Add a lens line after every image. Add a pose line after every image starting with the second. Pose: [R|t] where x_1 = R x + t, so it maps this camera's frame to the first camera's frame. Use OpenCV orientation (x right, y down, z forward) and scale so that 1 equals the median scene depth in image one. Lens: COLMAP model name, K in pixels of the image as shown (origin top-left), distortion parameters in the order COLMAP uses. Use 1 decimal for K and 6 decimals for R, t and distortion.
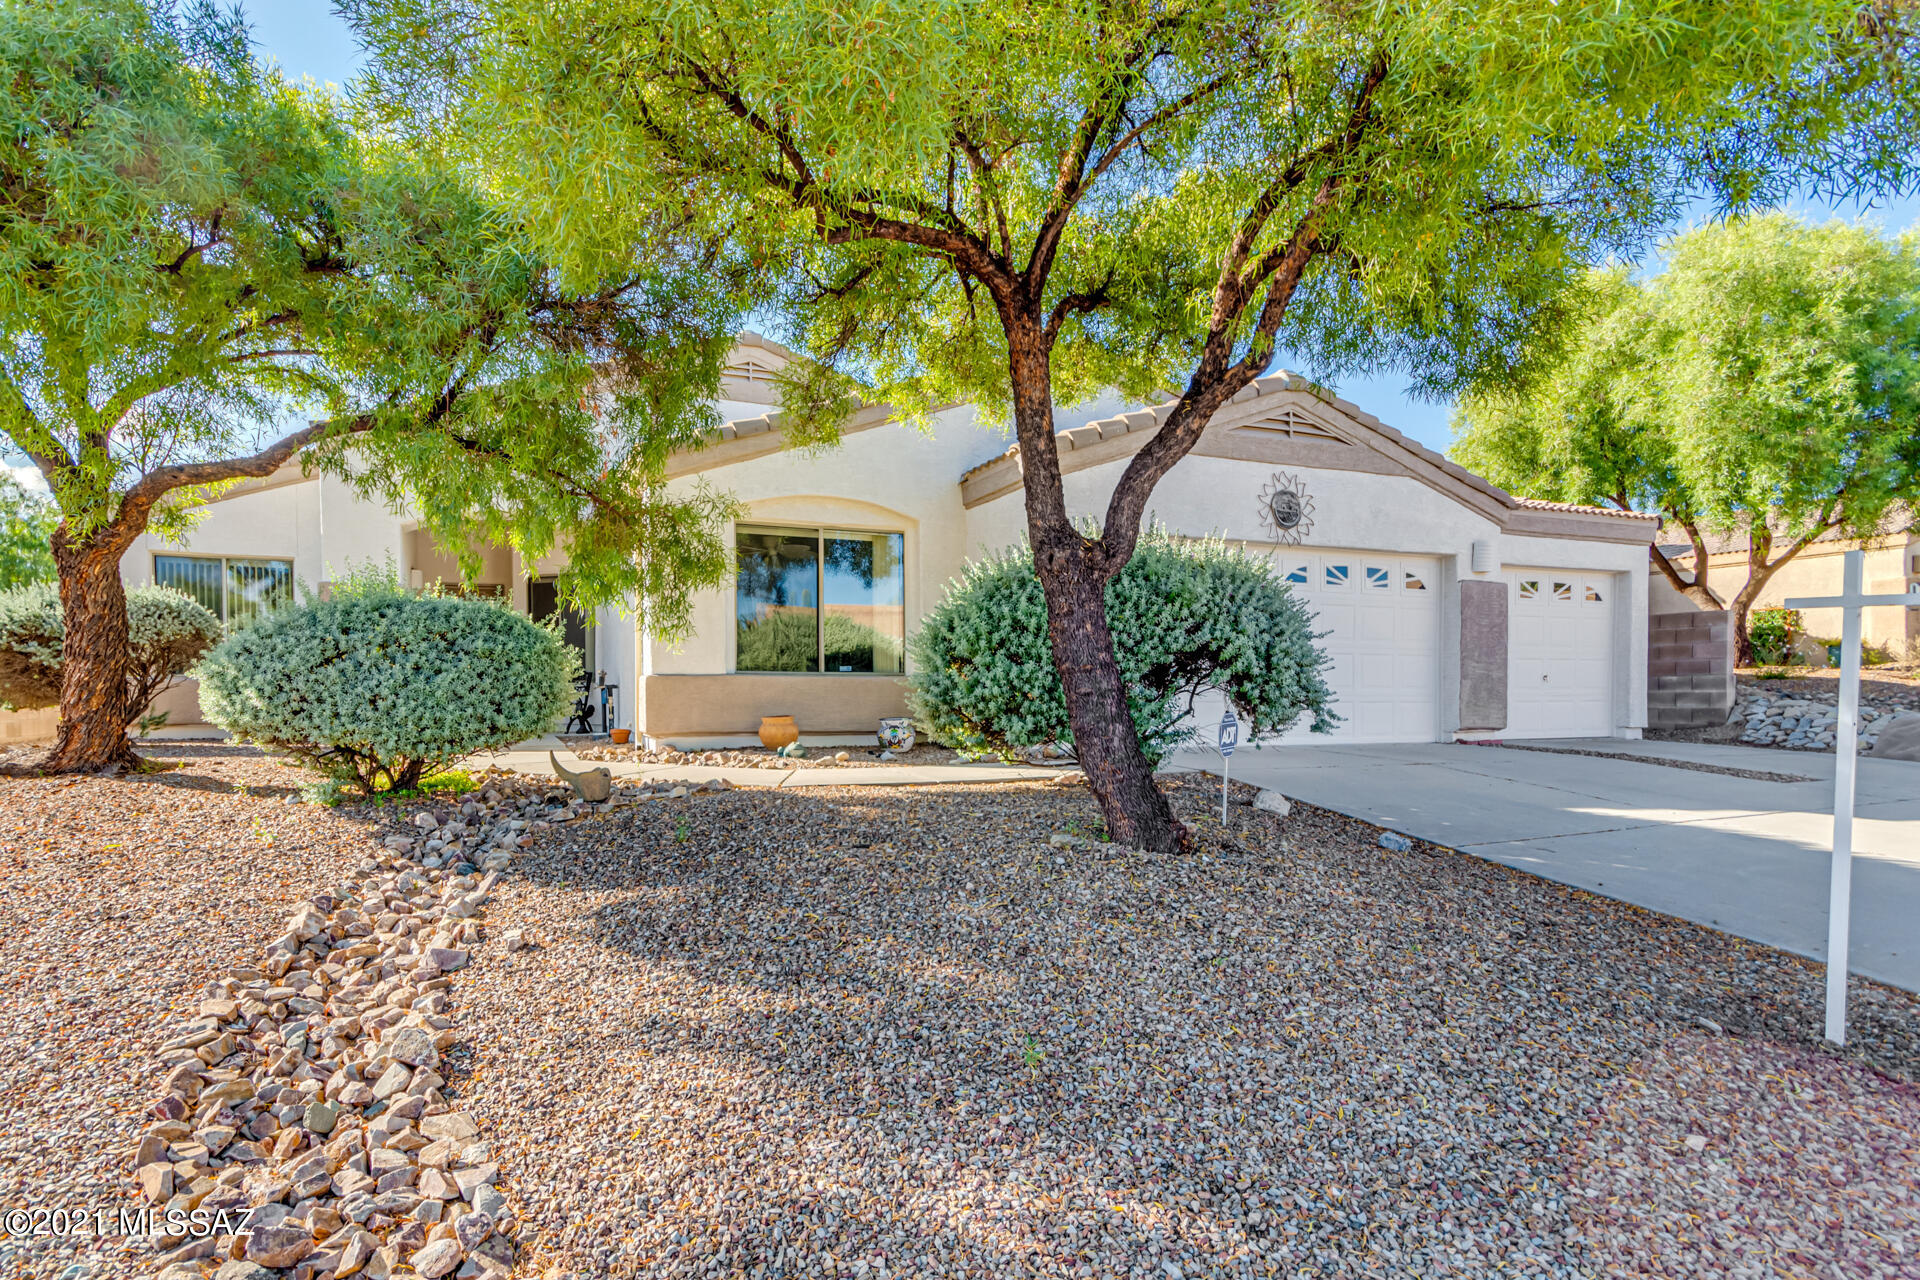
lens RADIAL K [[812.4, 0, 960.4], [0, 812.4, 668.5], [0, 0, 1]] dist [0.003513, 0.000255]
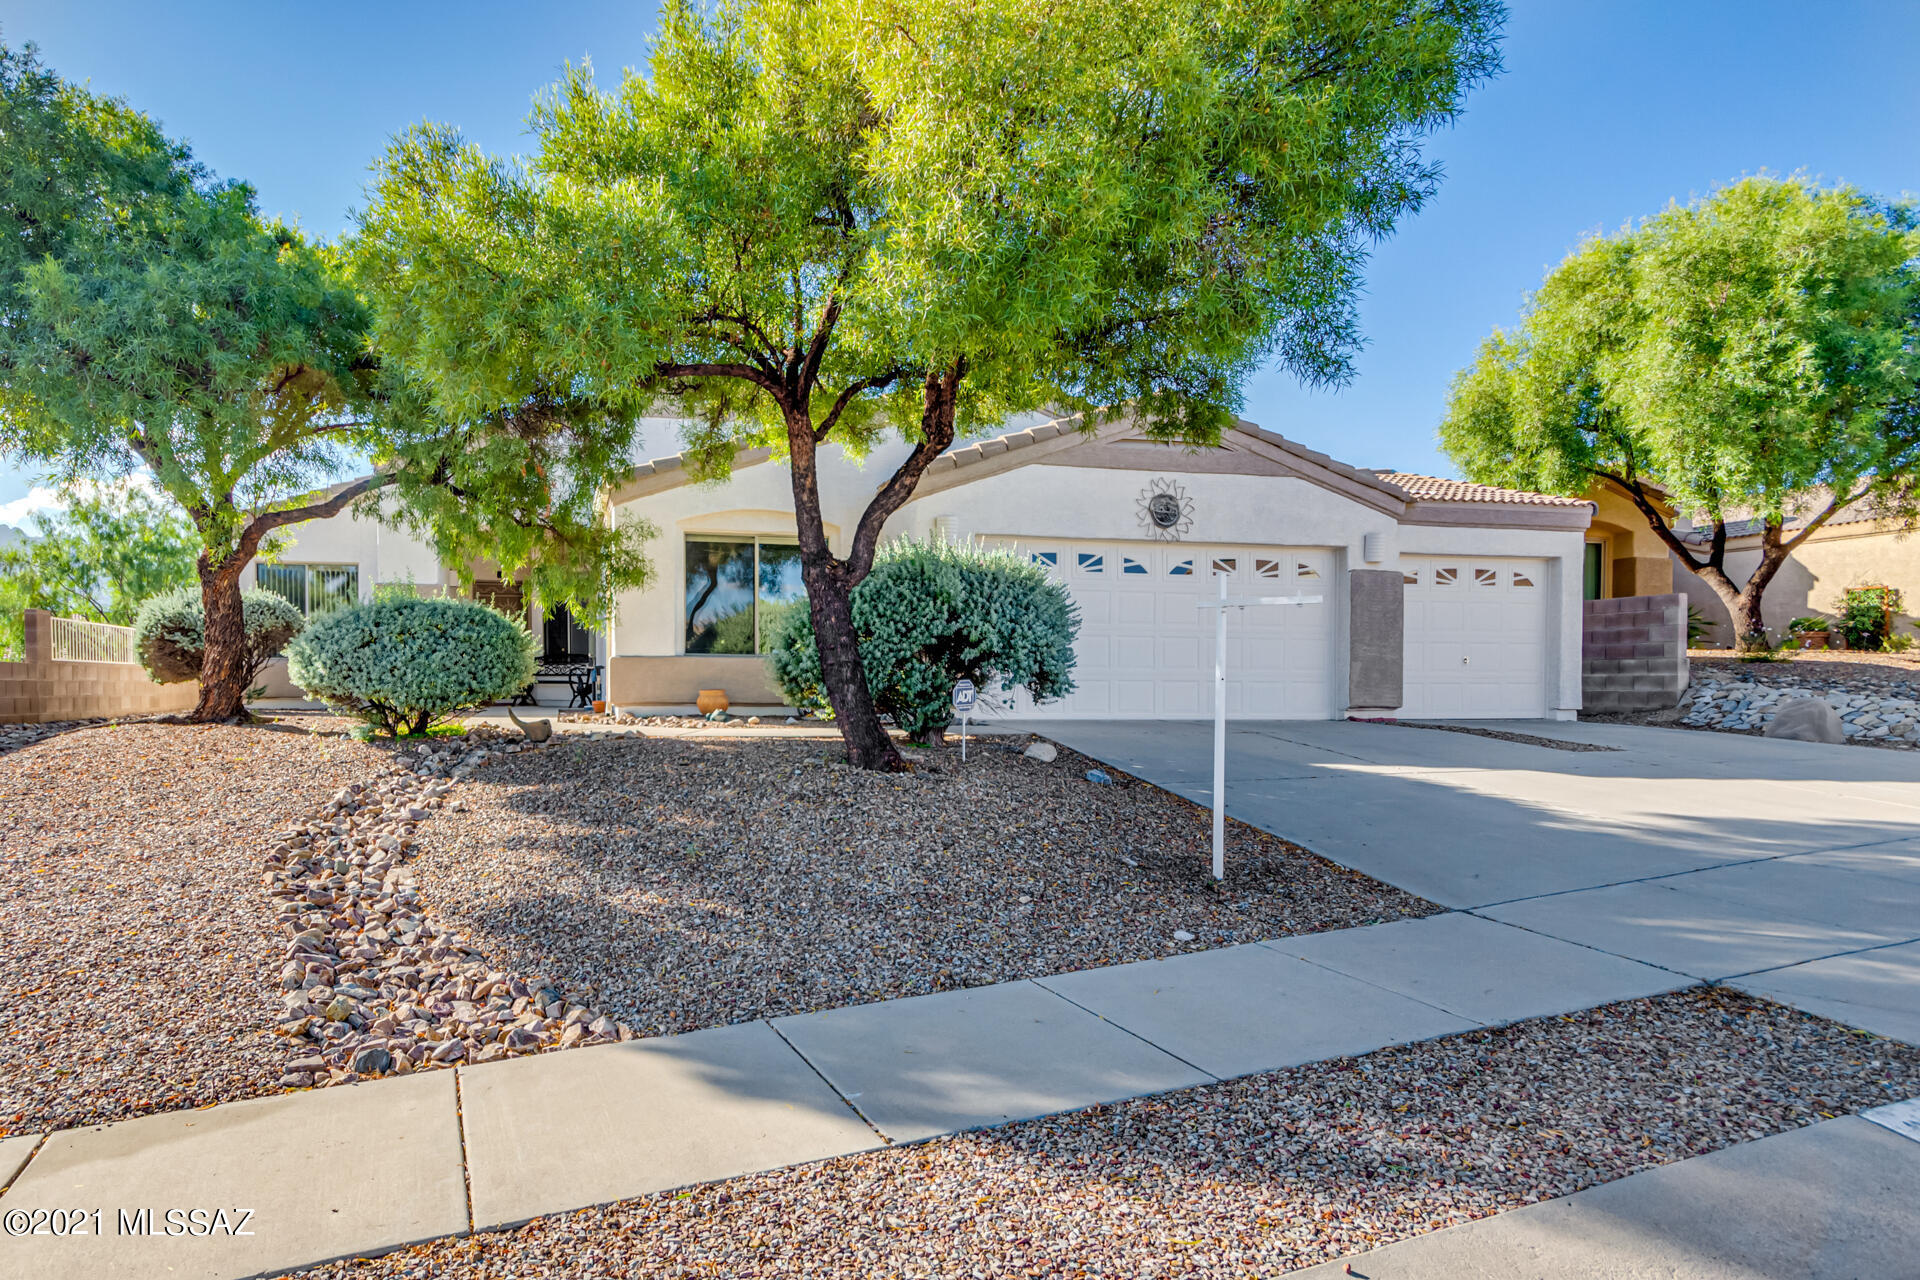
lens RADIAL K [[899.1, 0, 959.5], [0, 899.1, 647.1], [0, 0, 1]] dist [0.000184, 0.000225]
pose [[0.994006, -0.002543, -0.109292, 0.397350], [0.001266, 0.999930, -0.011758, 0.013523], [0.109314, 0.011549, 0.993940, -0.427229]]
